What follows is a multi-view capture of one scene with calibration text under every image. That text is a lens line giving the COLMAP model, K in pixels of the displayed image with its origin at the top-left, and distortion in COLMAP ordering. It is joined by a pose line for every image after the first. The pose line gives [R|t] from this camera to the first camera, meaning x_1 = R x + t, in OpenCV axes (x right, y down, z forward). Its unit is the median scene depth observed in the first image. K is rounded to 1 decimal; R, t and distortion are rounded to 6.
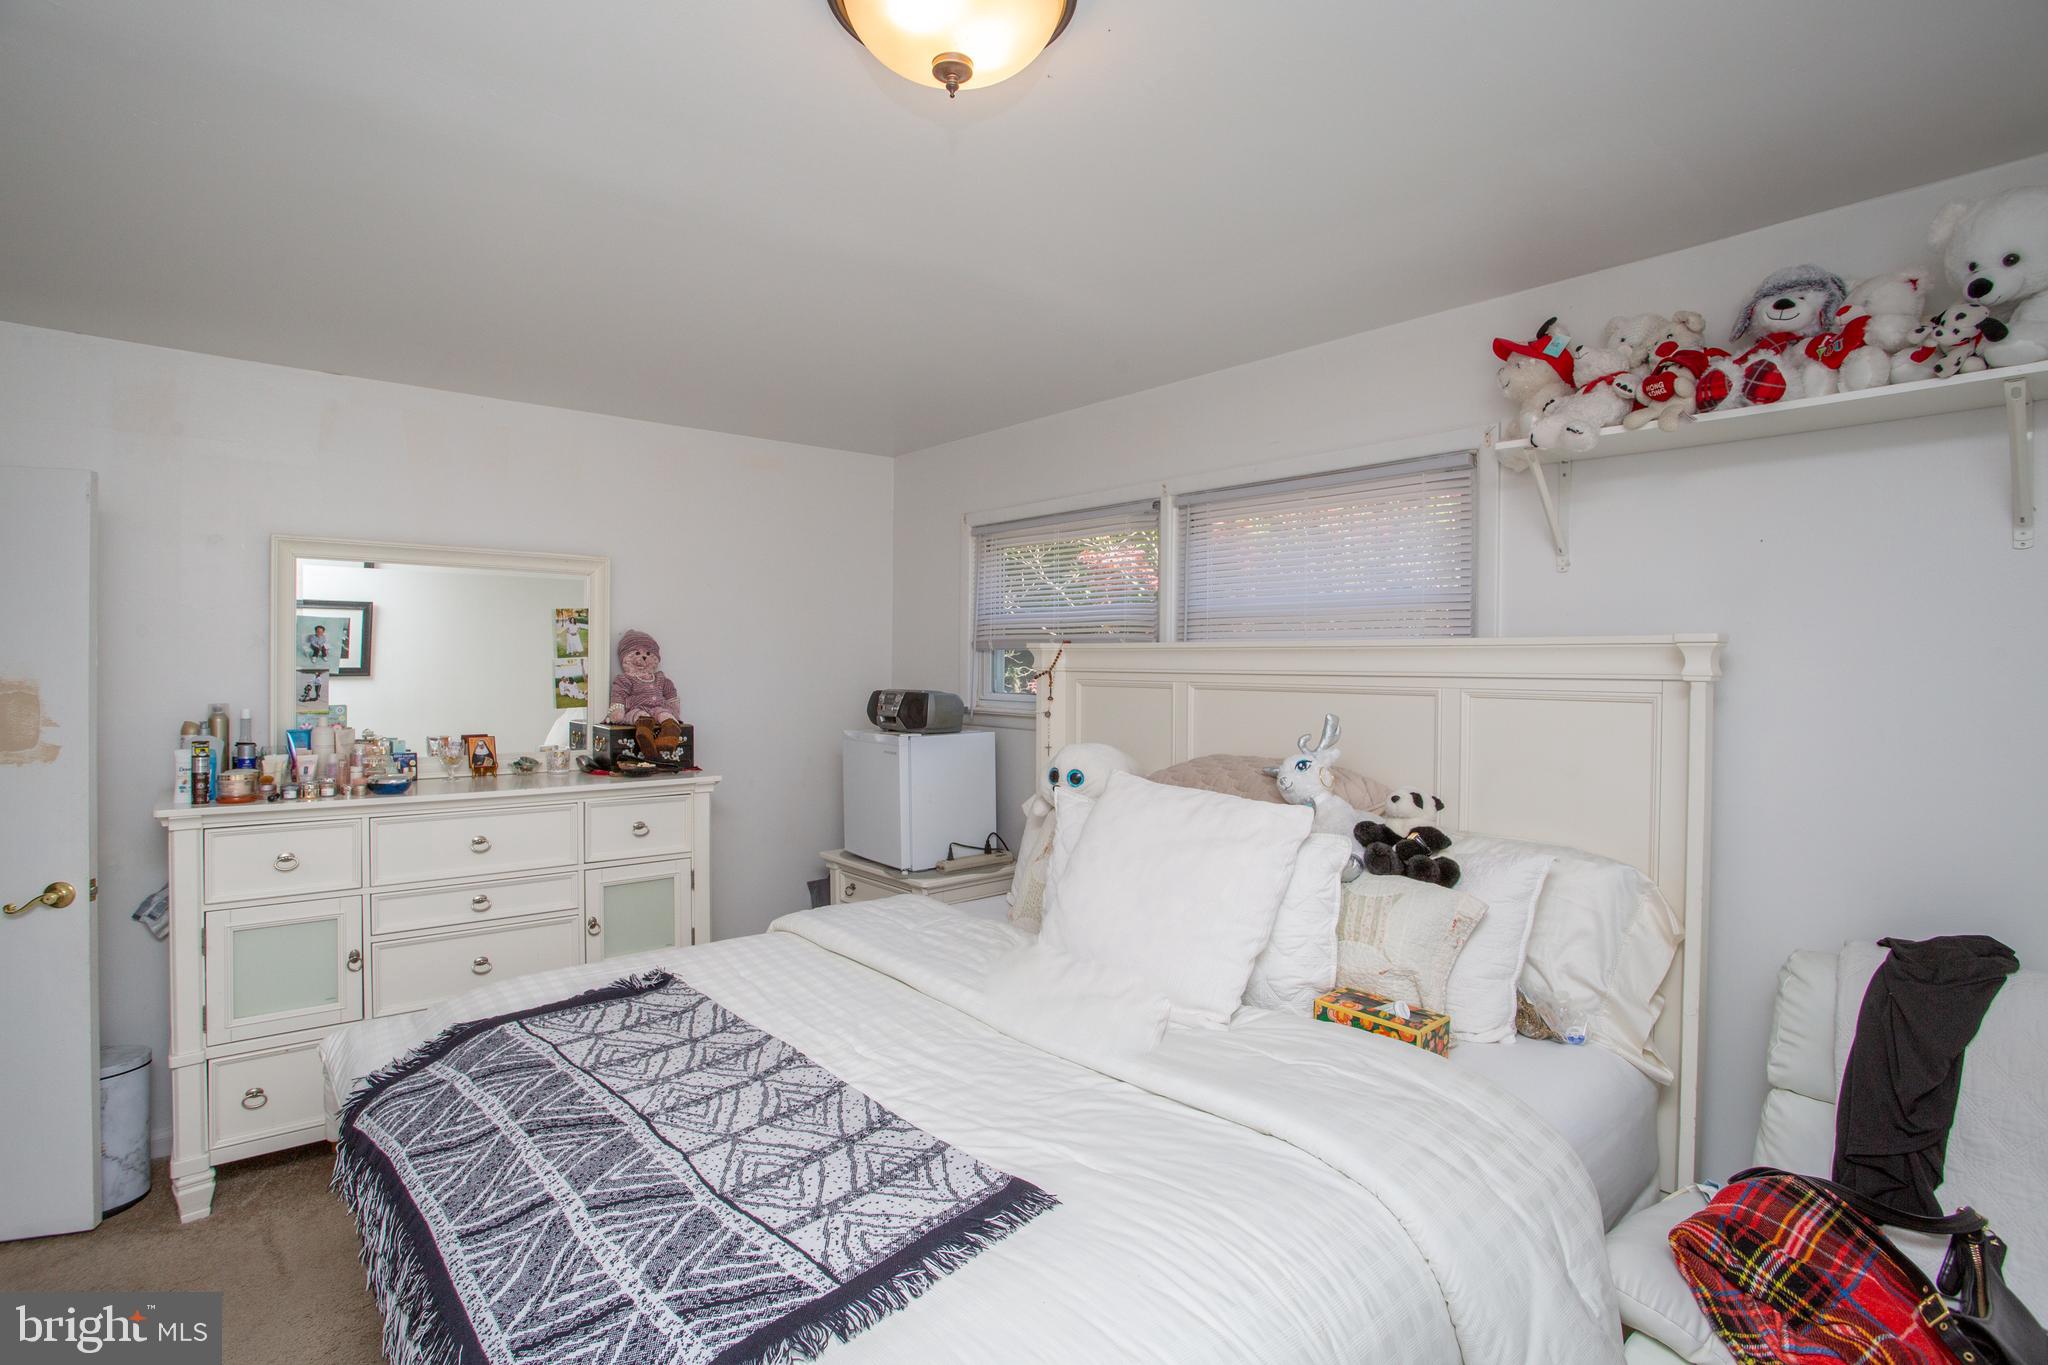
lens RADIAL K [[995.0, 0, 1027.1], [0, 995.0, 674.7], [0, 0, 1]] dist [-0.061902, 0.021824]
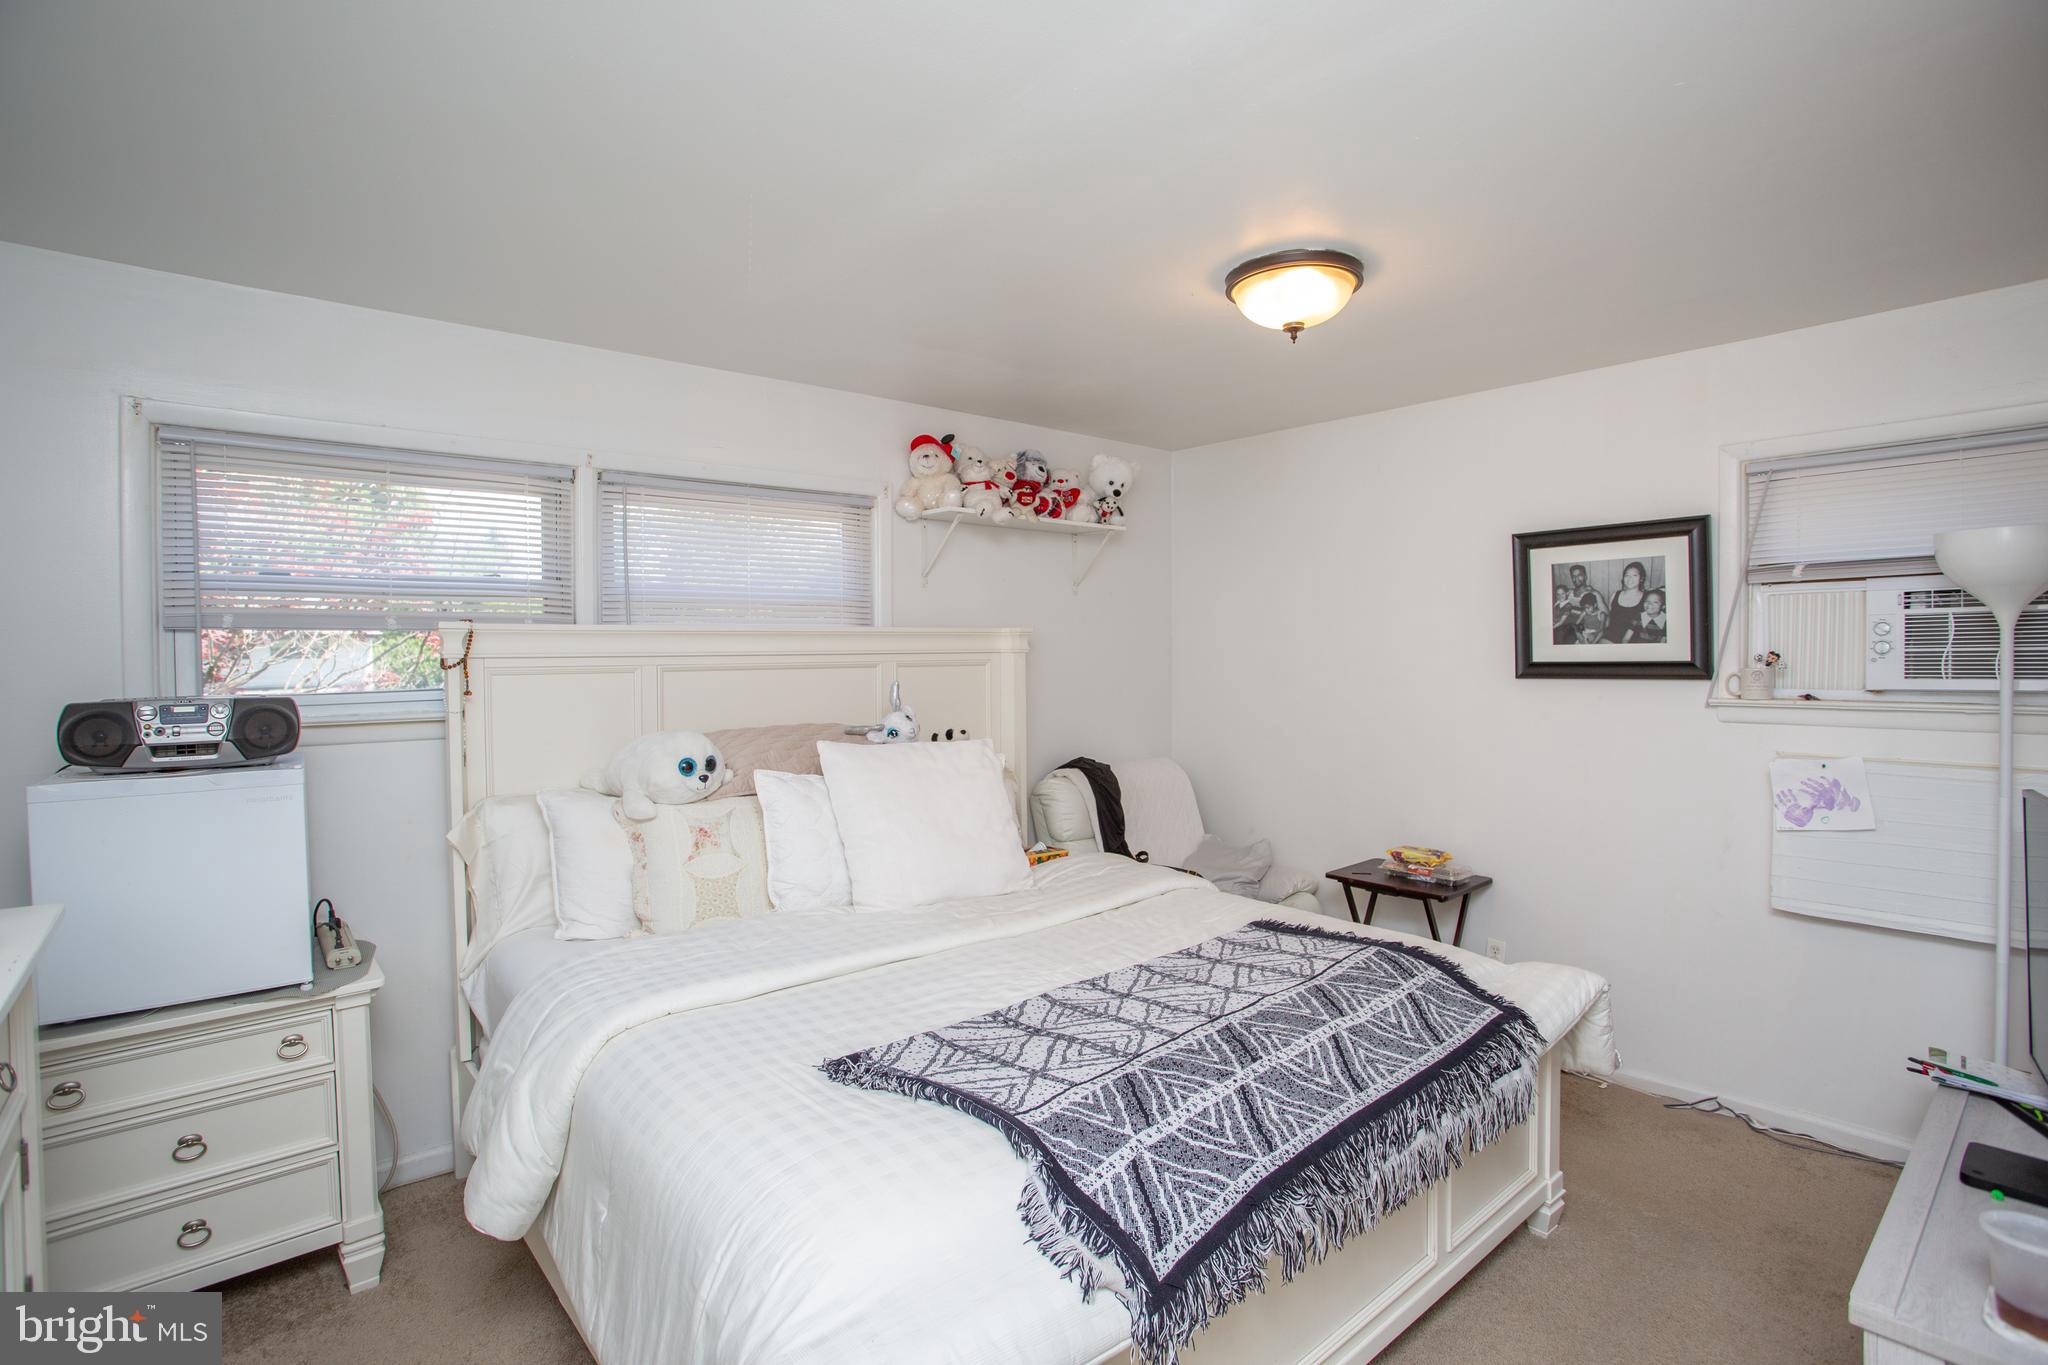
lens RADIAL K [[995.0, 0, 1022.5], [0, 995.0, 670.0], [0, 0, 1]] dist [-0.061902, 0.021824]
pose [[-0.002862, -0.029507, 0.999560, -1.555953], [0.018653, 0.999389, 0.029556, -0.018826], [-0.999822, 0.018729, -0.002310, 1.199317]]
